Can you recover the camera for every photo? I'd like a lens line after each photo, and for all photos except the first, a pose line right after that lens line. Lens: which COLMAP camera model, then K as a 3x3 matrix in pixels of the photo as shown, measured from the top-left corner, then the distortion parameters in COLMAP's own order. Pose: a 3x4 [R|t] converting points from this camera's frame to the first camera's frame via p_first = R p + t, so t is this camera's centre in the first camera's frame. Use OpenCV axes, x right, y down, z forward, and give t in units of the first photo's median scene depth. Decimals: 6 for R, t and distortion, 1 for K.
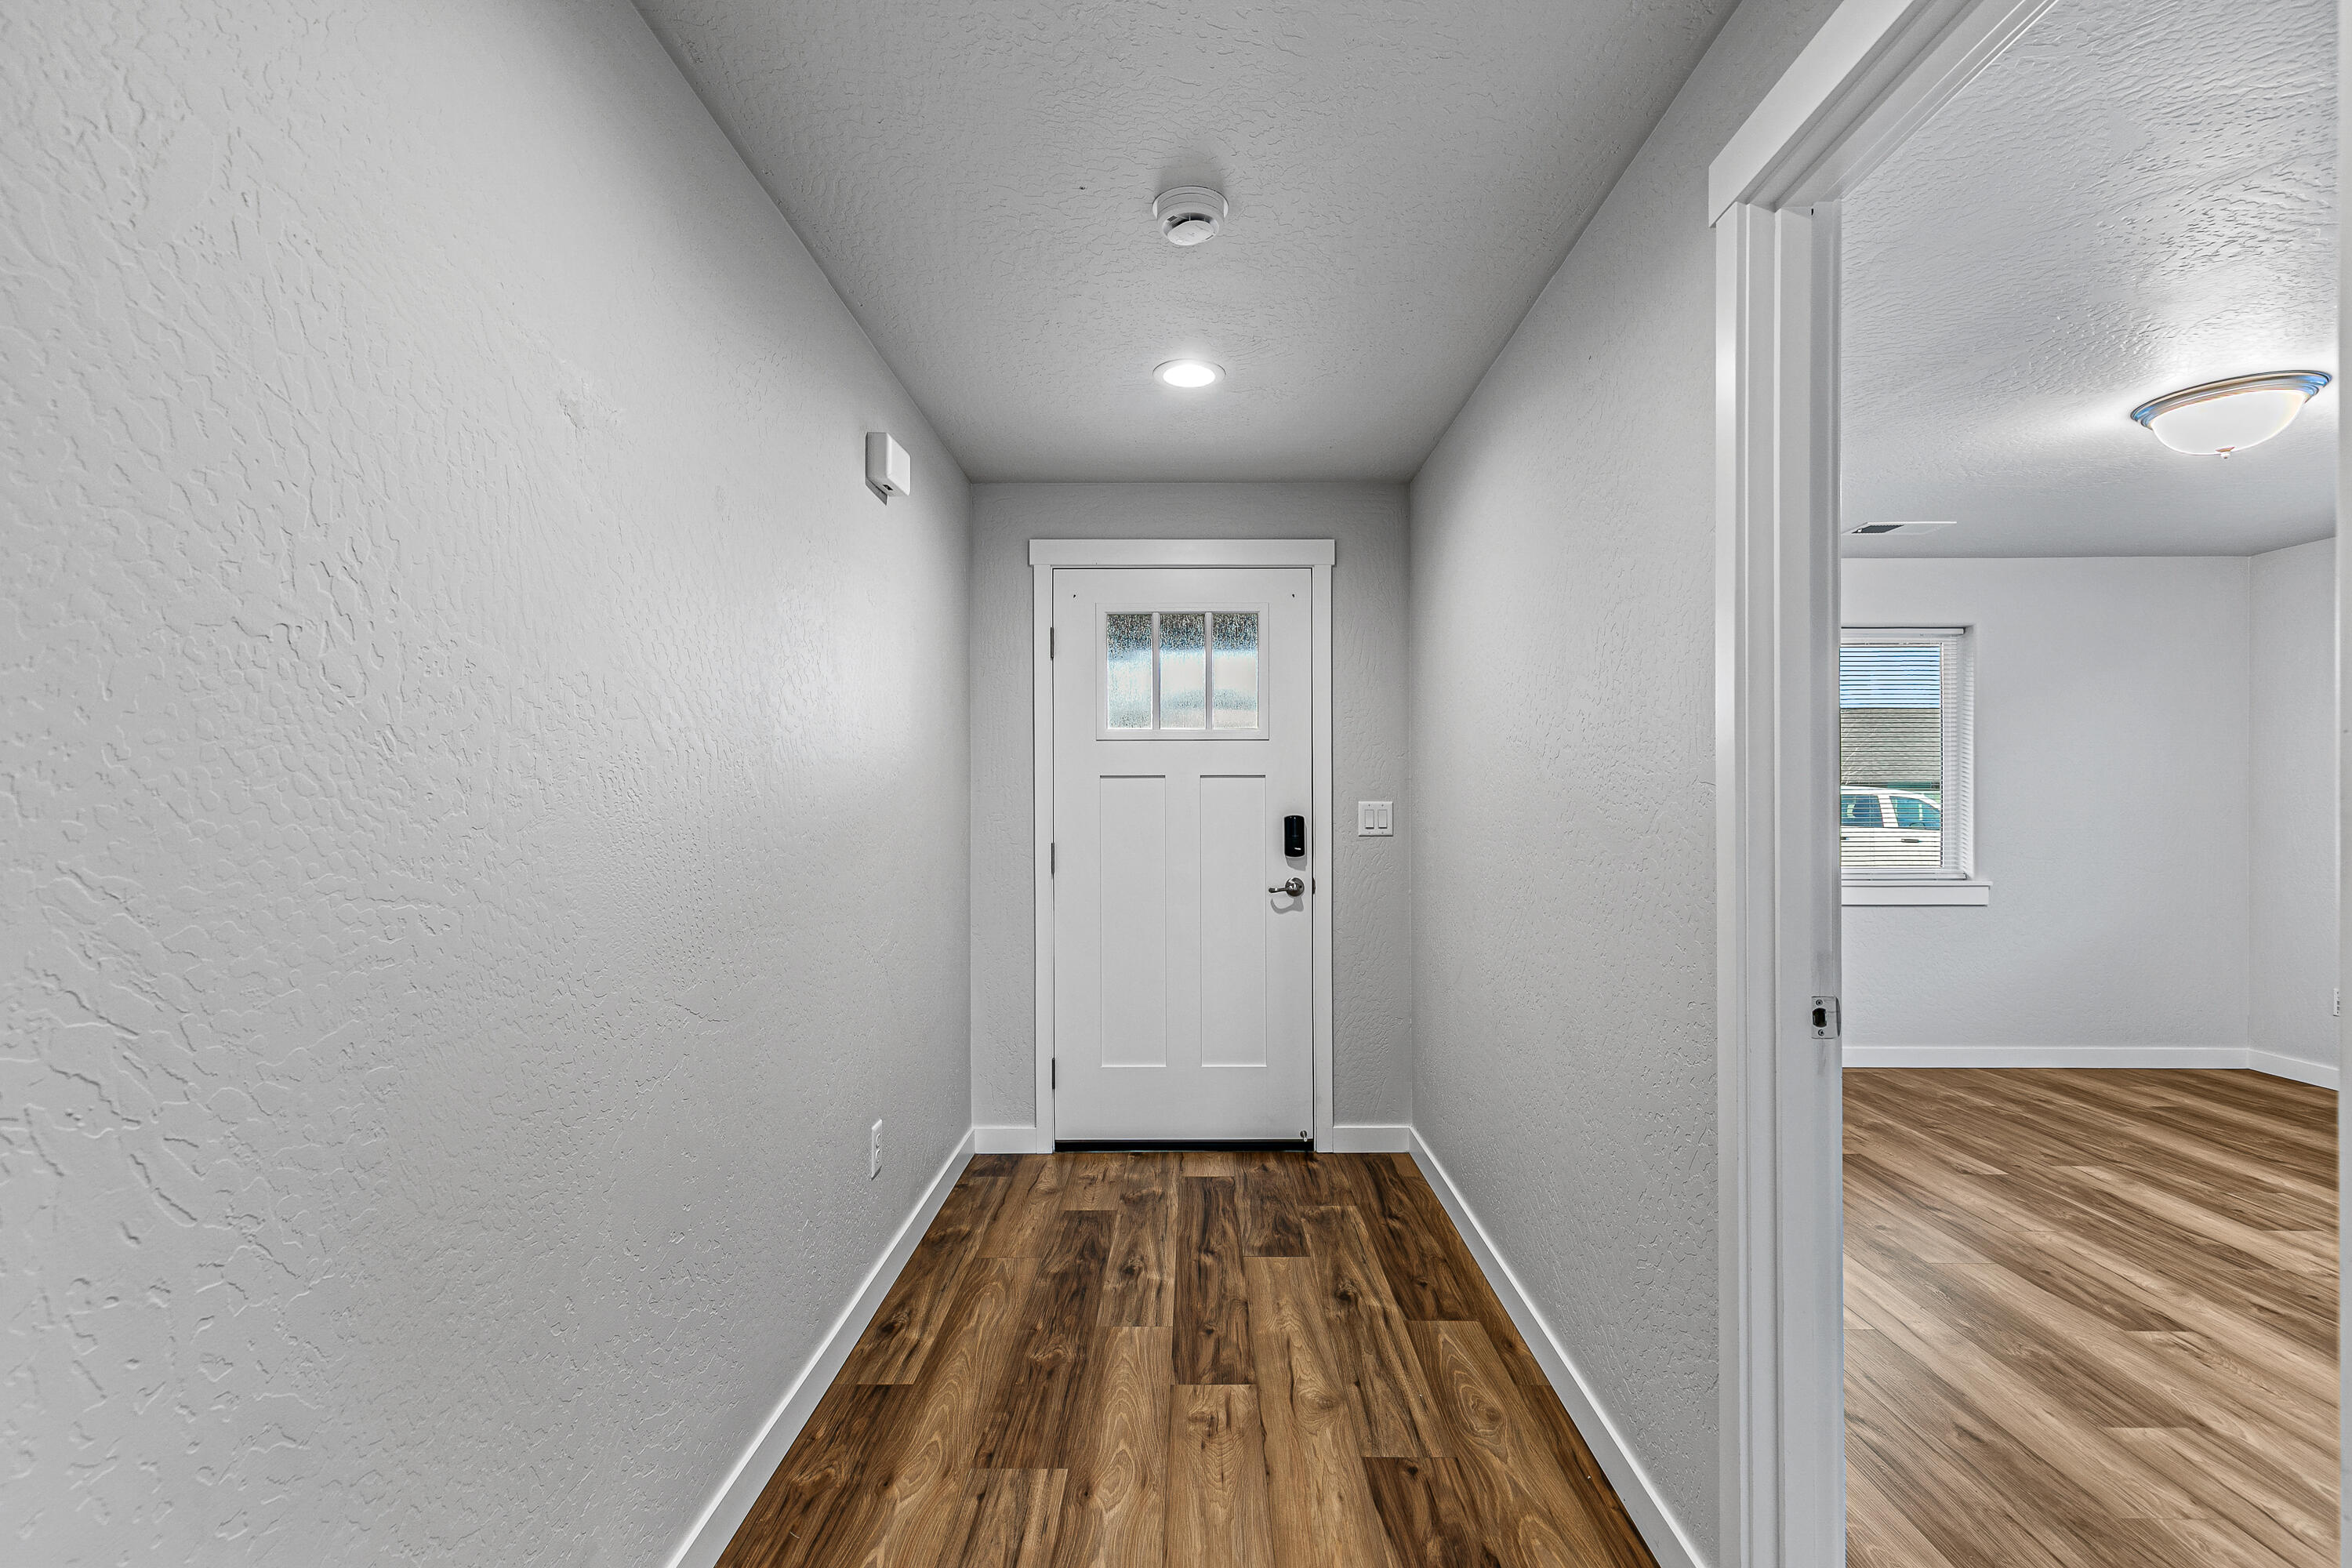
lens RADIAL K [[1072.3, 0, 1176.8], [0, 1072.3, 787.4], [0, 0, 1]] dist [0.004321, 0.000213]
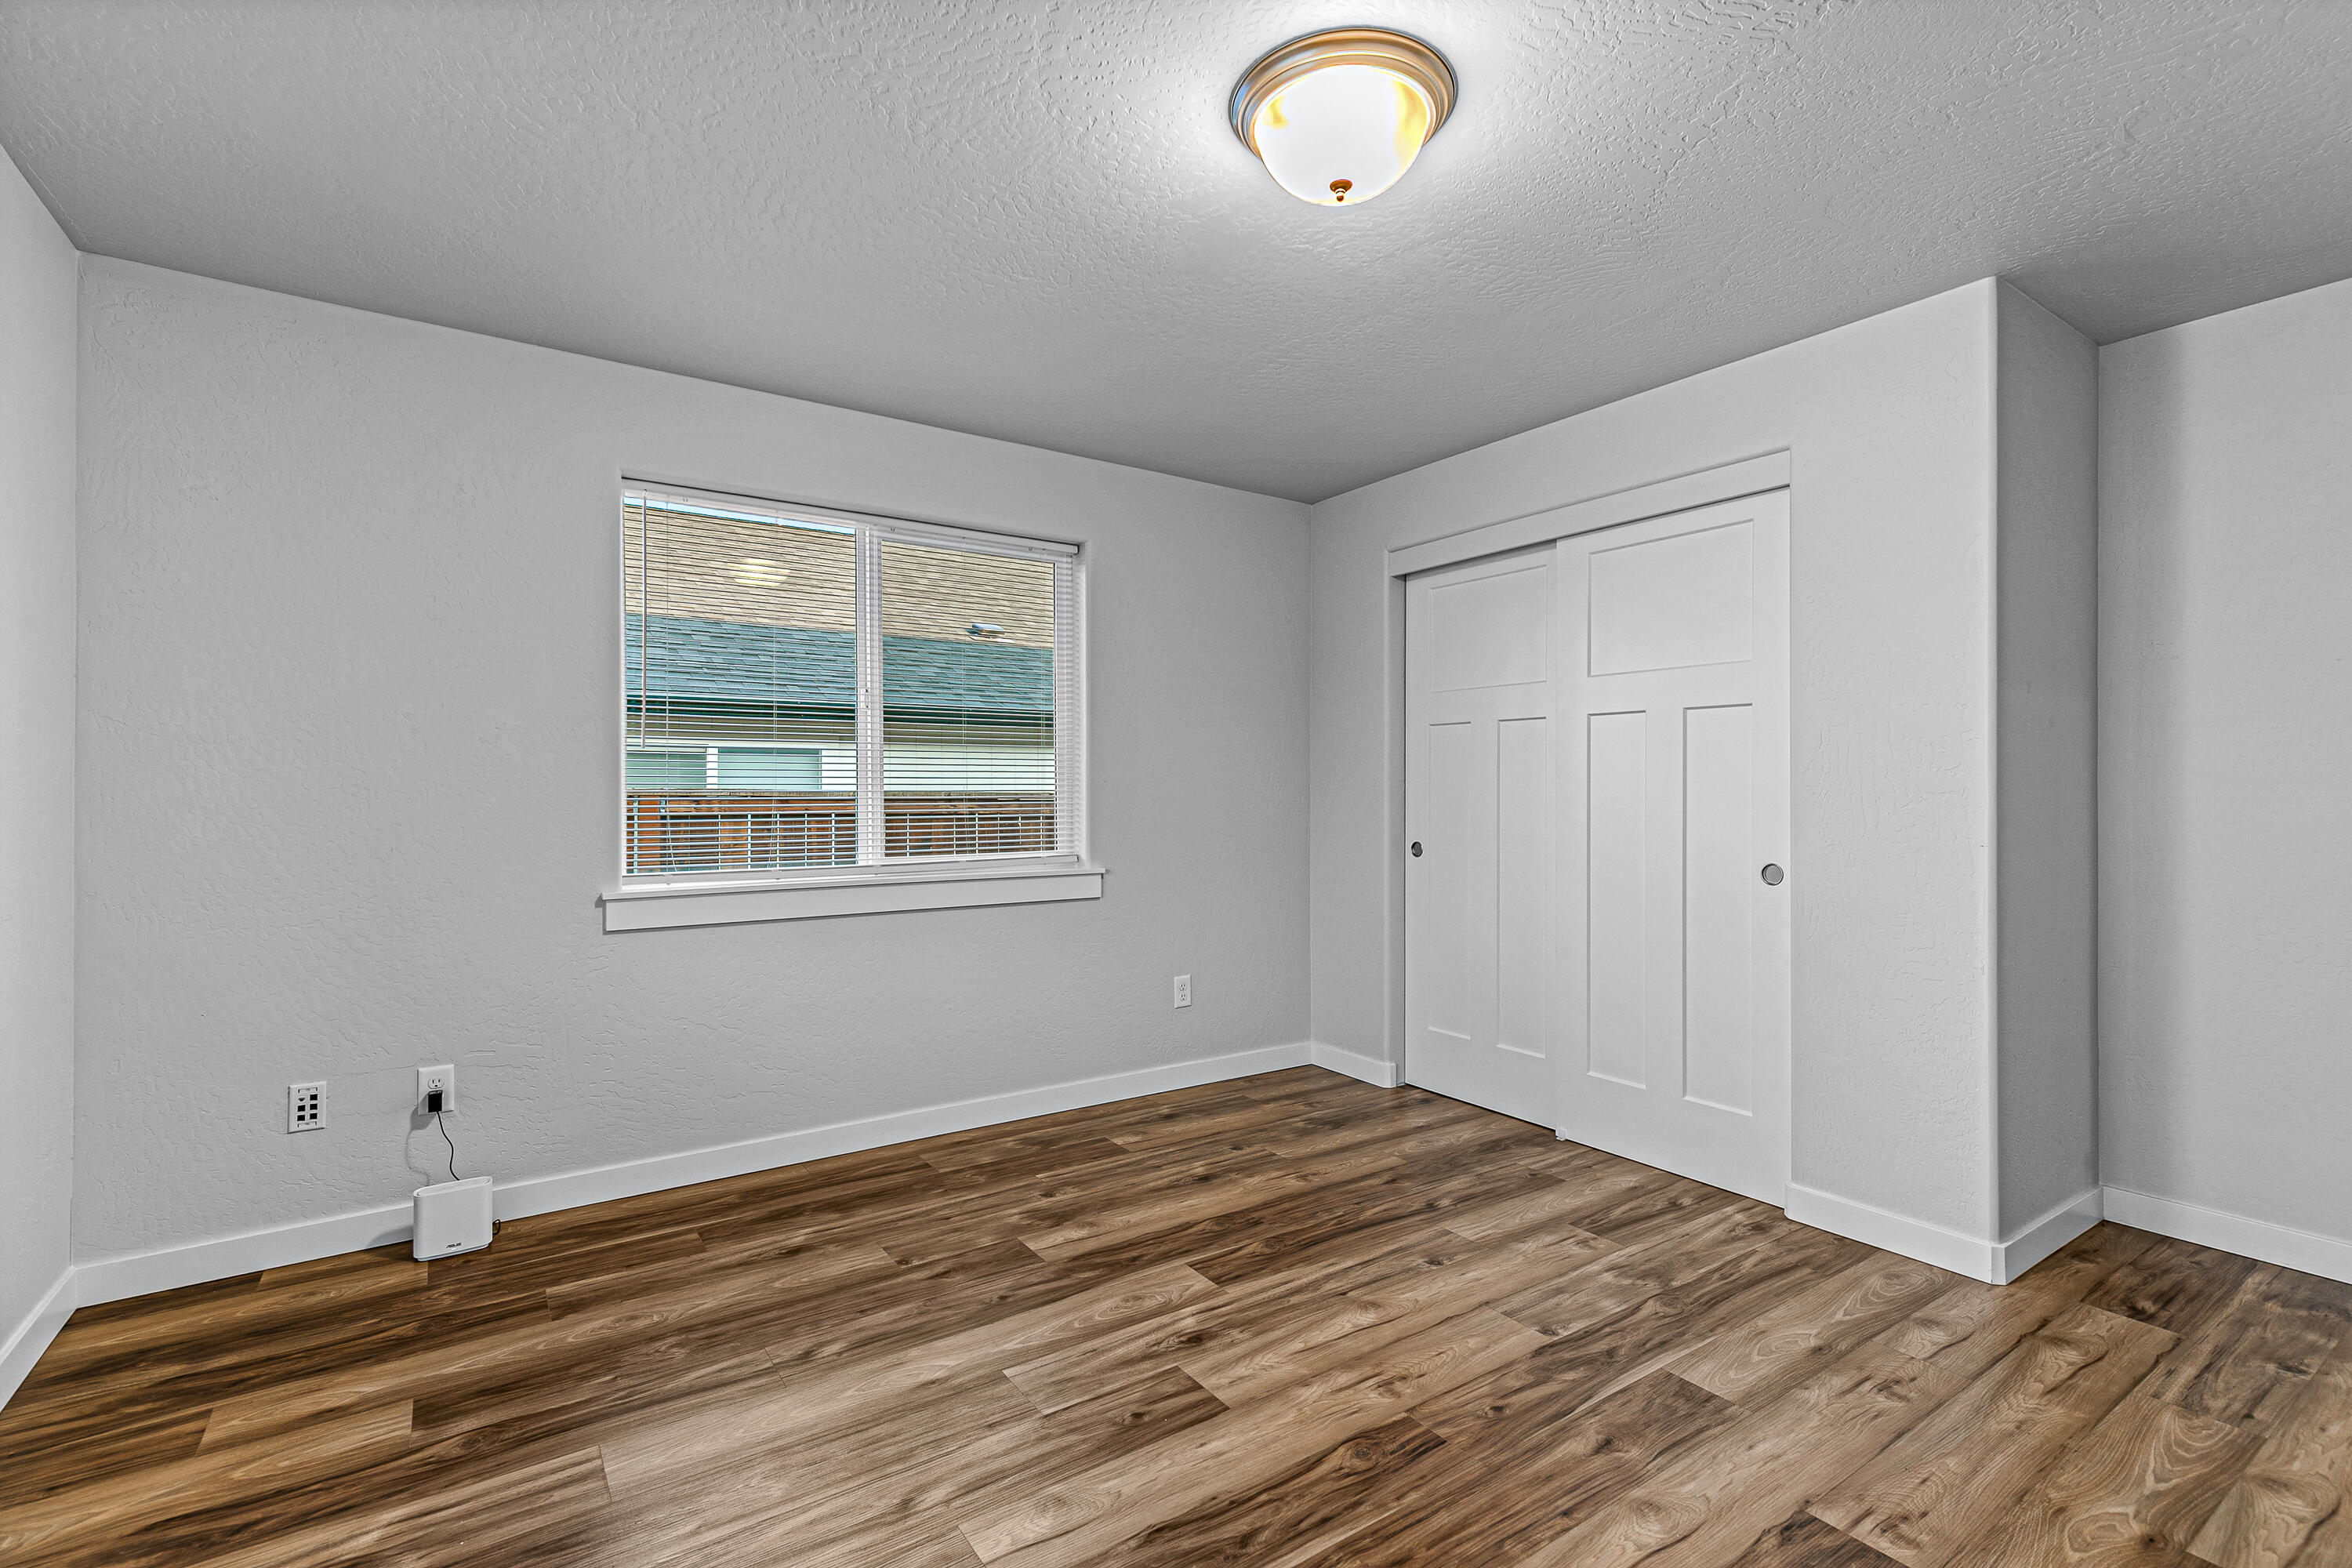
lens RADIAL K [[1064.9, 0, 1184.5], [0, 1064.9, 784.8], [0, 0, 1]] dist [0.010291, -0.000968]
pose [[-0.579224, -0.000572, 0.815168, 0.450429], [-0.008404, 0.999951, -0.005270, 0.035782], [-0.815125, -0.009903, -0.579200, 1.262566]]
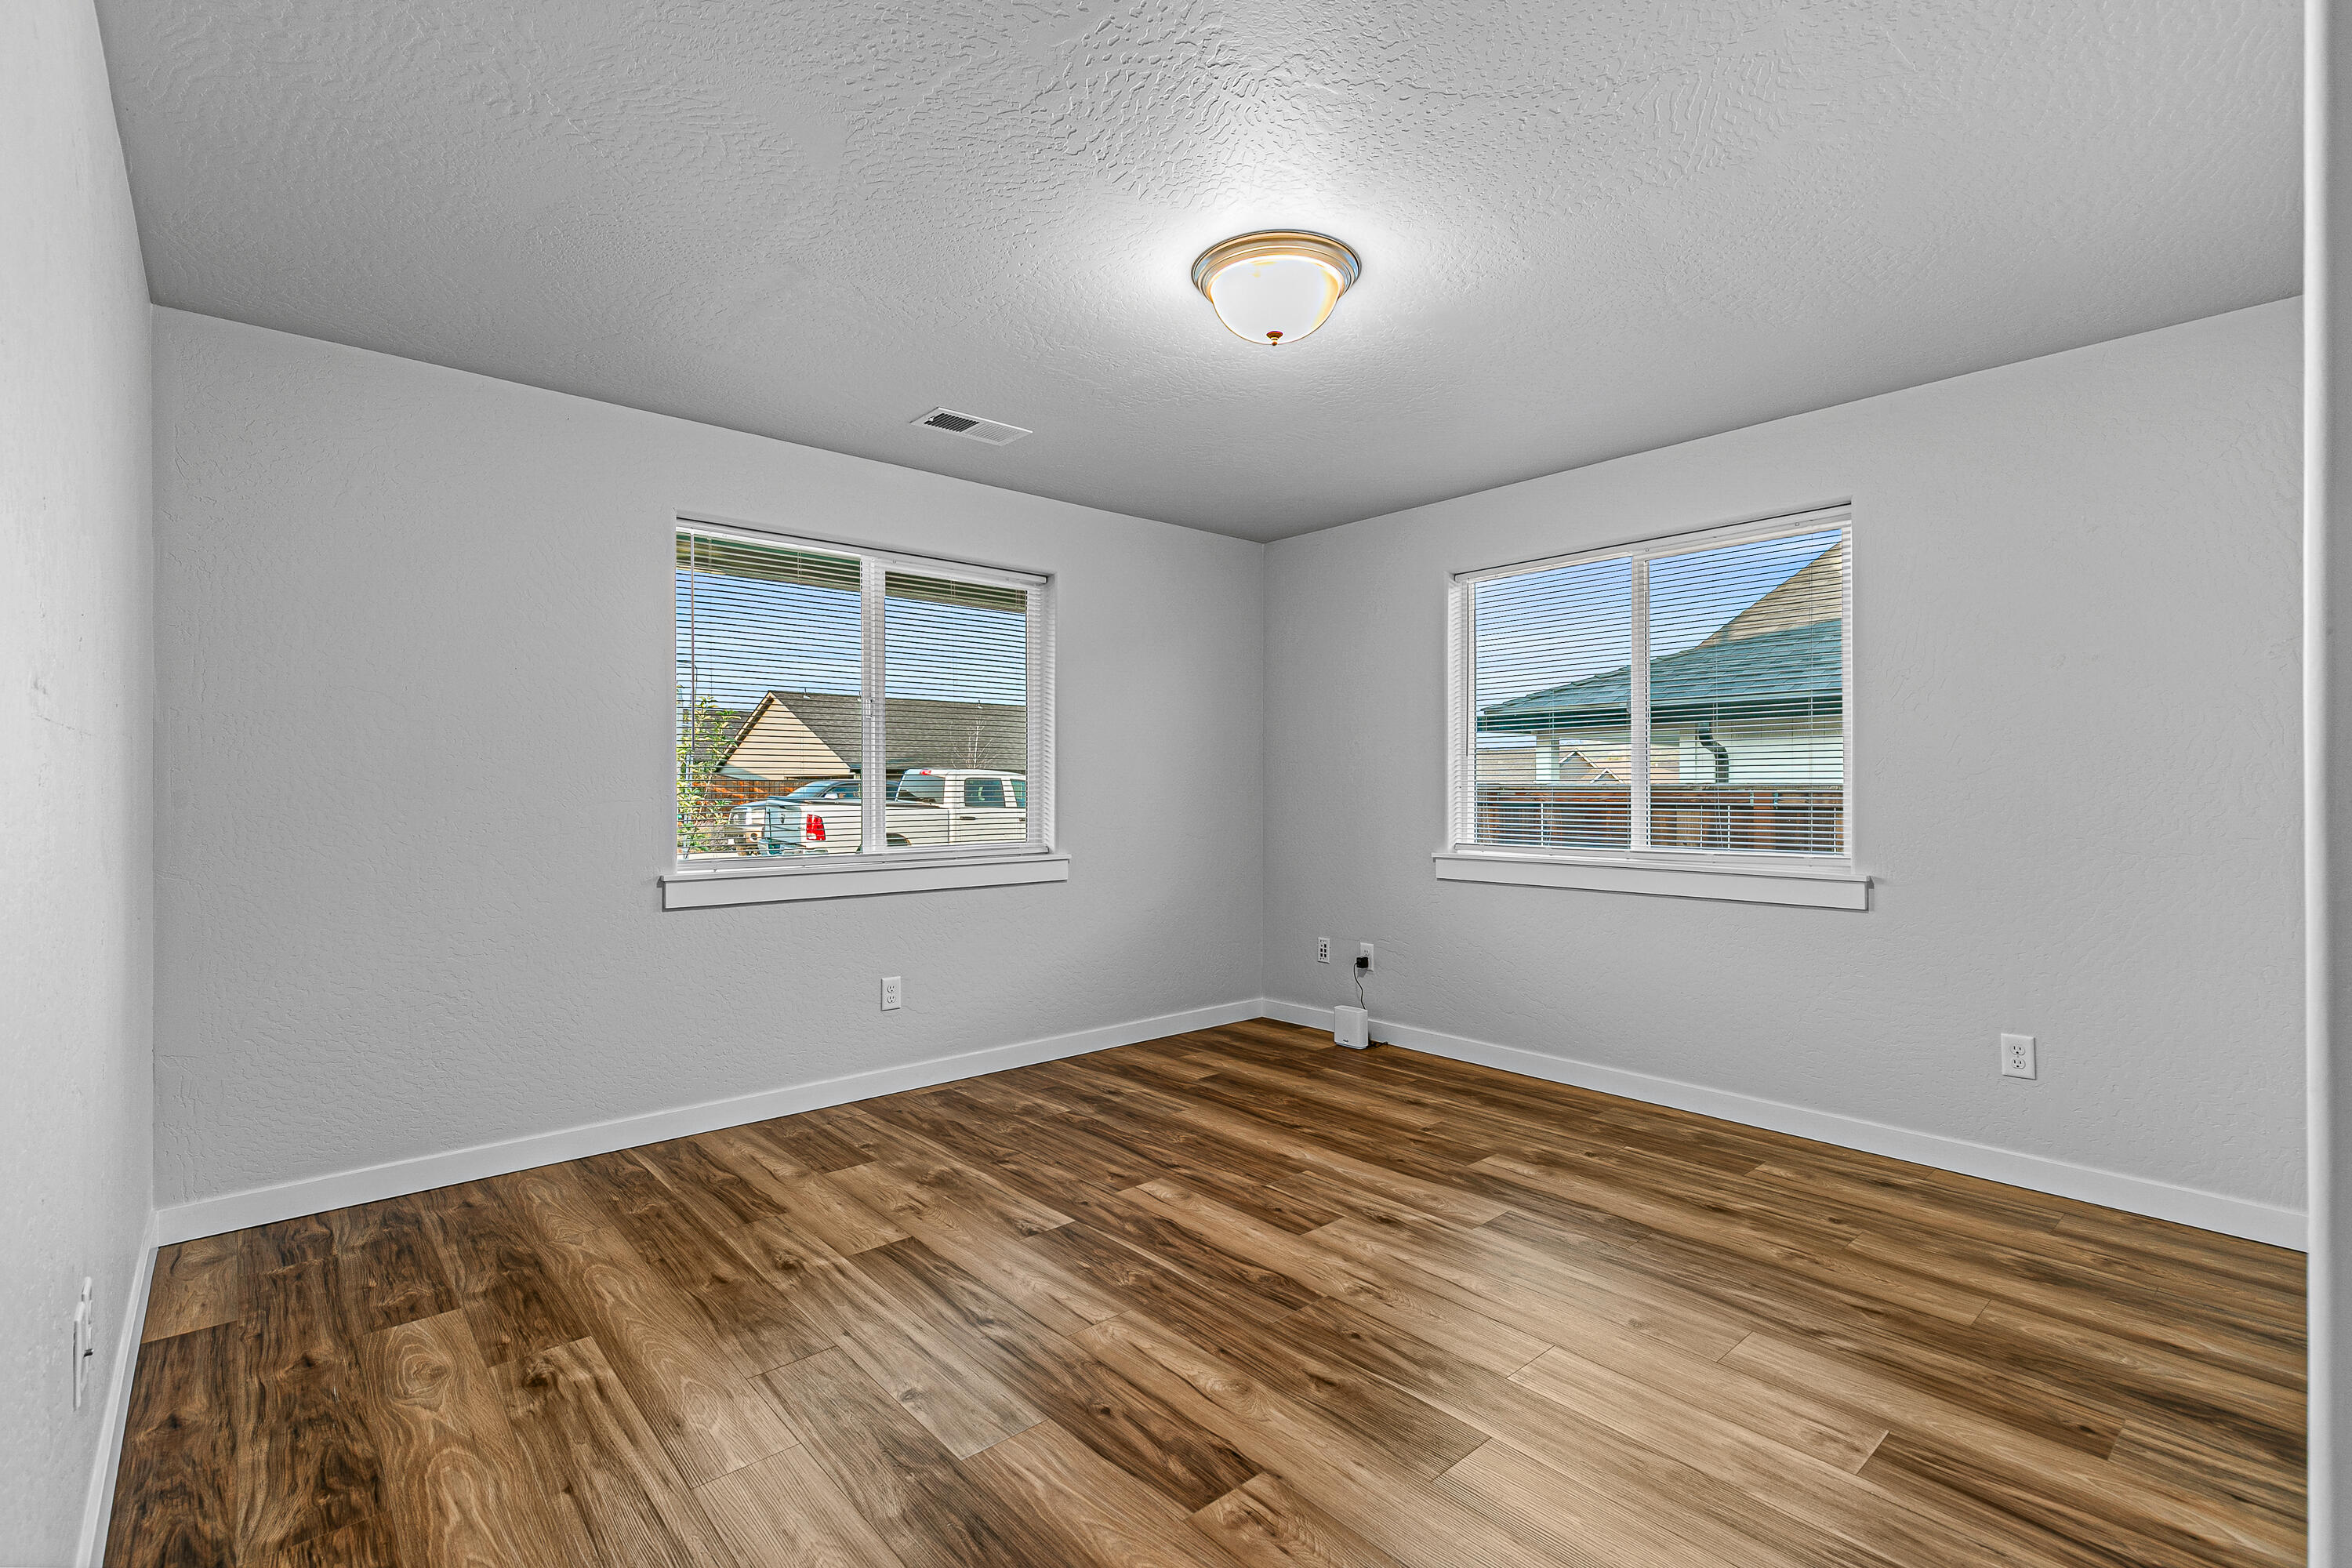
lens RADIAL K [[1072.3, 0, 1176.8], [0, 1072.3, 787.4], [0, 0, 1]] dist [0.004321, 0.000213]
pose [[0.745533, -0.003594, 0.666459, 0.312453], [-0.002748, 0.999960, 0.008466, 0.032849], [-0.666463, -0.008143, 0.745493, 0.373854]]
